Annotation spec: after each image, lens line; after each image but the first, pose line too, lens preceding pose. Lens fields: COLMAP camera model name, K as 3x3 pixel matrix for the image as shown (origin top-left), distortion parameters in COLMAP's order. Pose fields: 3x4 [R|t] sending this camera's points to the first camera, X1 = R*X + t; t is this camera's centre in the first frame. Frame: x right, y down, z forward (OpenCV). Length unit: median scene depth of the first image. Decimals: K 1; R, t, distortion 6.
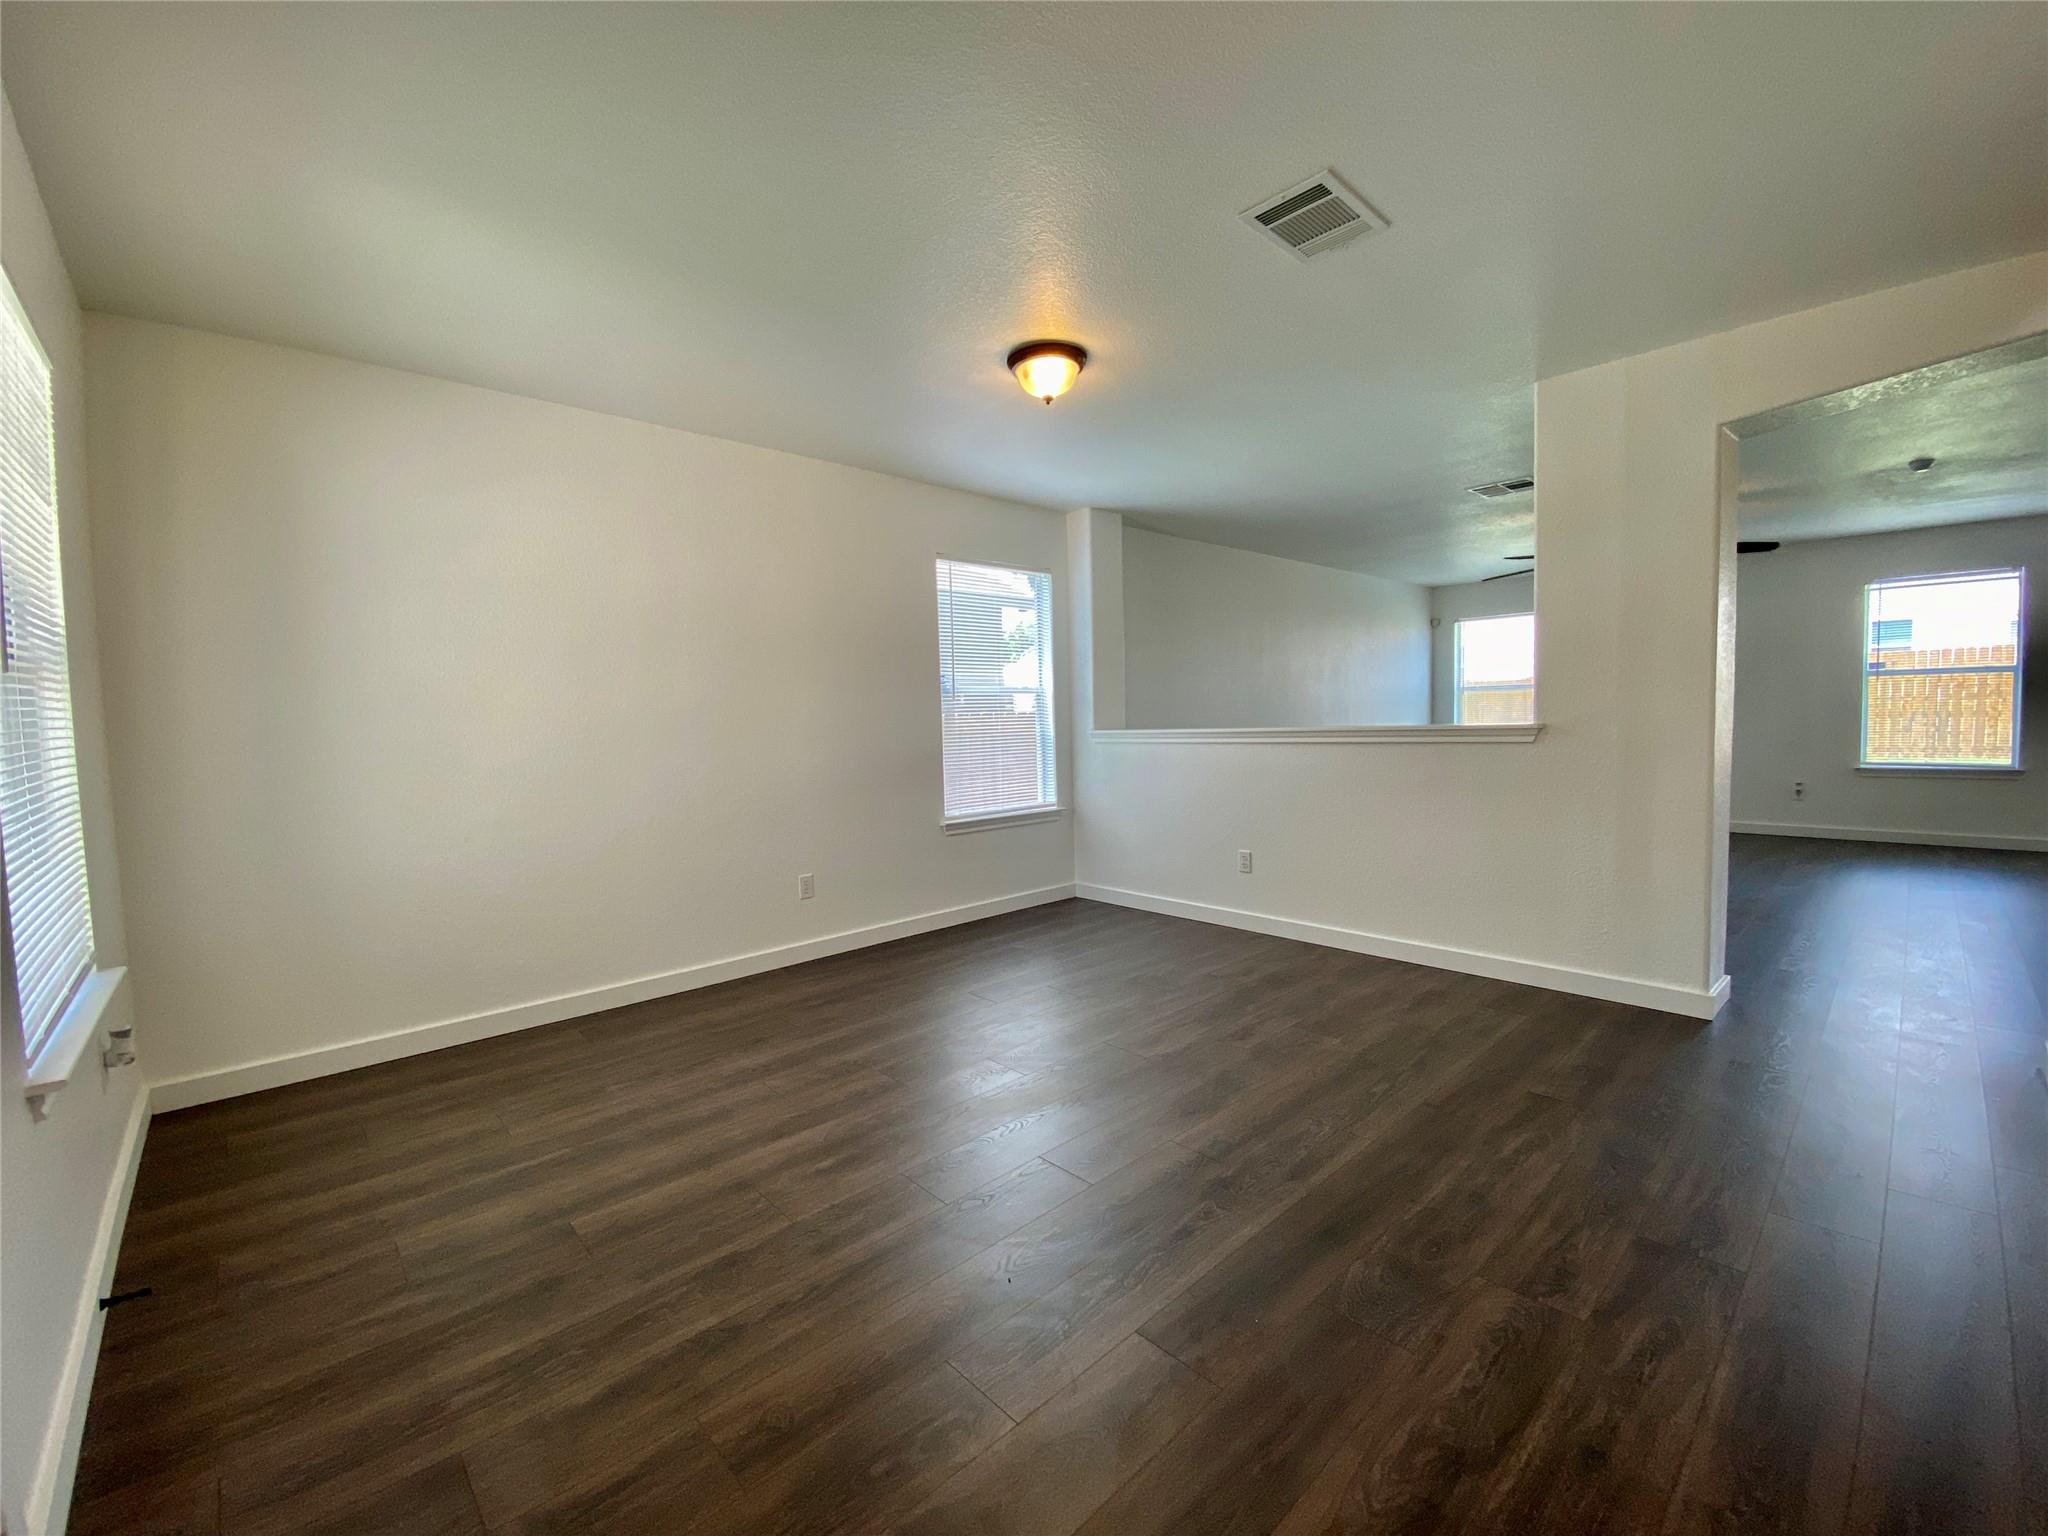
lens RADIAL K [[838.3, 0, 1024.0], [0, 838.3, 768.0], [0, 0, 1]] dist [0.001770, -0.000116]
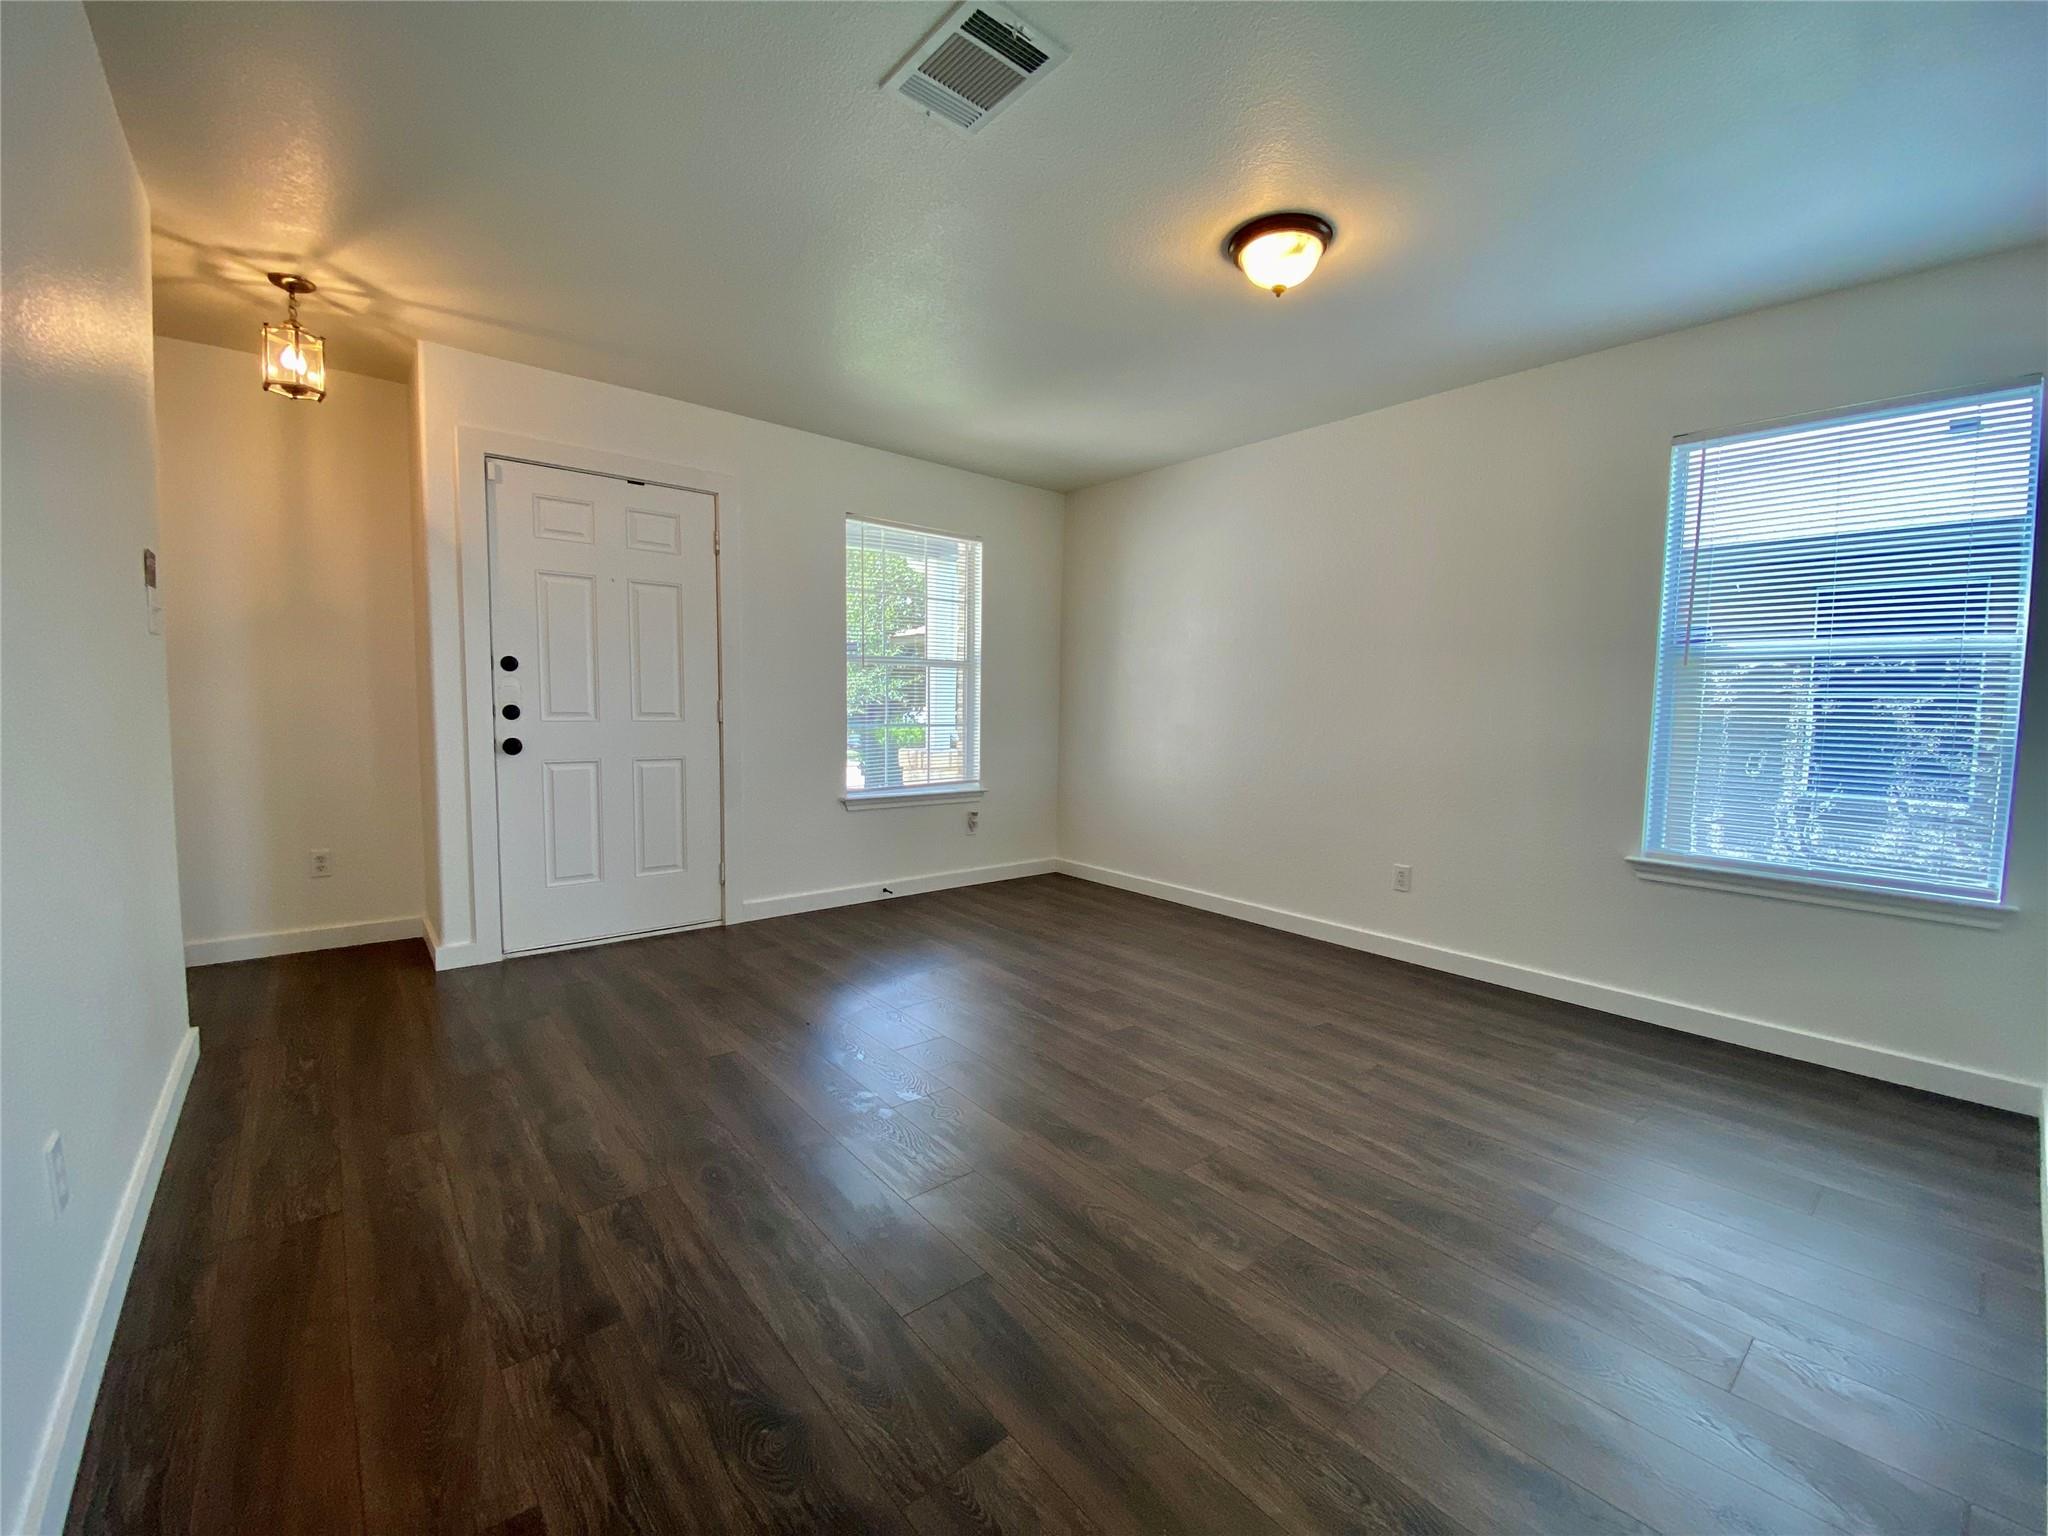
lens RADIAL K [[838.3, 0, 1024.0], [0, 838.3, 768.0], [0, 0, 1]] dist [0.001770, -0.000116]
pose [[-0.038837, 0.110856, -0.993077, 1.169624], [-0.088152, 0.989572, 0.113913, -0.081777], [0.995350, 0.091965, -0.028660, 1.084839]]
